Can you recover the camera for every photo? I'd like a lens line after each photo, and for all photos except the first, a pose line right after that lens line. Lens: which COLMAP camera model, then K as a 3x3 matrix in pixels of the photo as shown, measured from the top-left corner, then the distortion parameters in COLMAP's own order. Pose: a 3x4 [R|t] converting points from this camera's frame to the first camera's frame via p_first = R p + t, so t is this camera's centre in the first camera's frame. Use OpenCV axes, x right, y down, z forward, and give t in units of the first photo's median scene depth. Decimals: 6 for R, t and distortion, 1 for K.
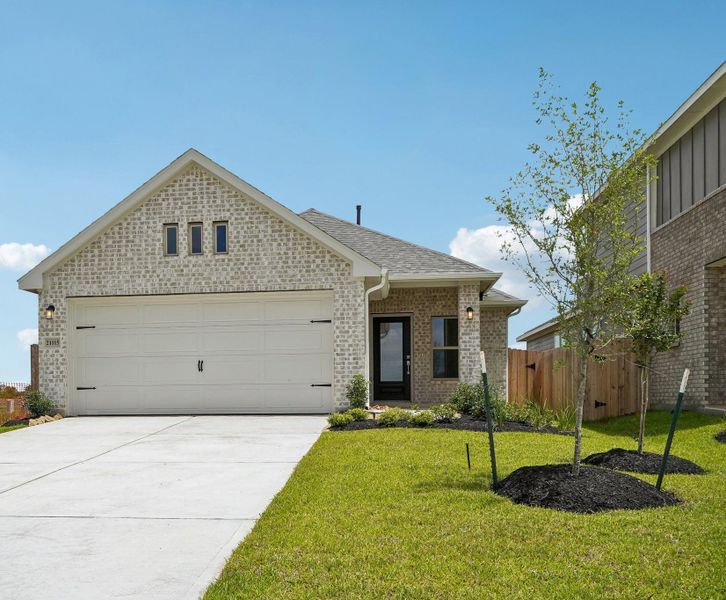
lens RADIAL K [[463.2, 0, 363.0], [0, 463.2, 299.0], [0, 0, 1]] dist [0.008807, -0.000341]
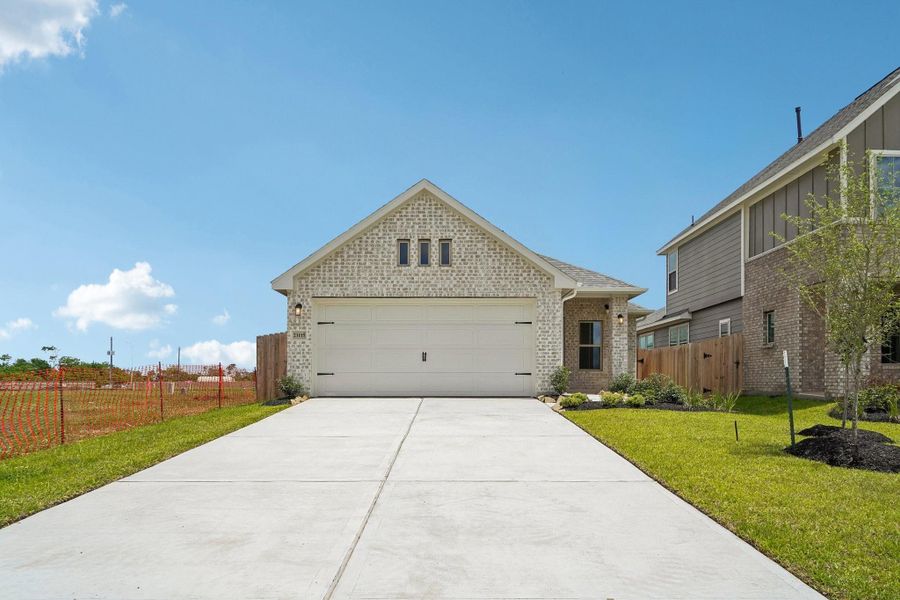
lens RADIAL K [[370.9, 0, 450.0], [0, 370.9, 302.2], [0, 0, 1]] dist [0.001187, -0.000785]
pose [[0.995420, 0.029053, 0.091073, -0.378475], [-0.028488, 0.999566, -0.007490, 0.005996], [-0.091251, 0.004861, 0.995816, 0.021140]]
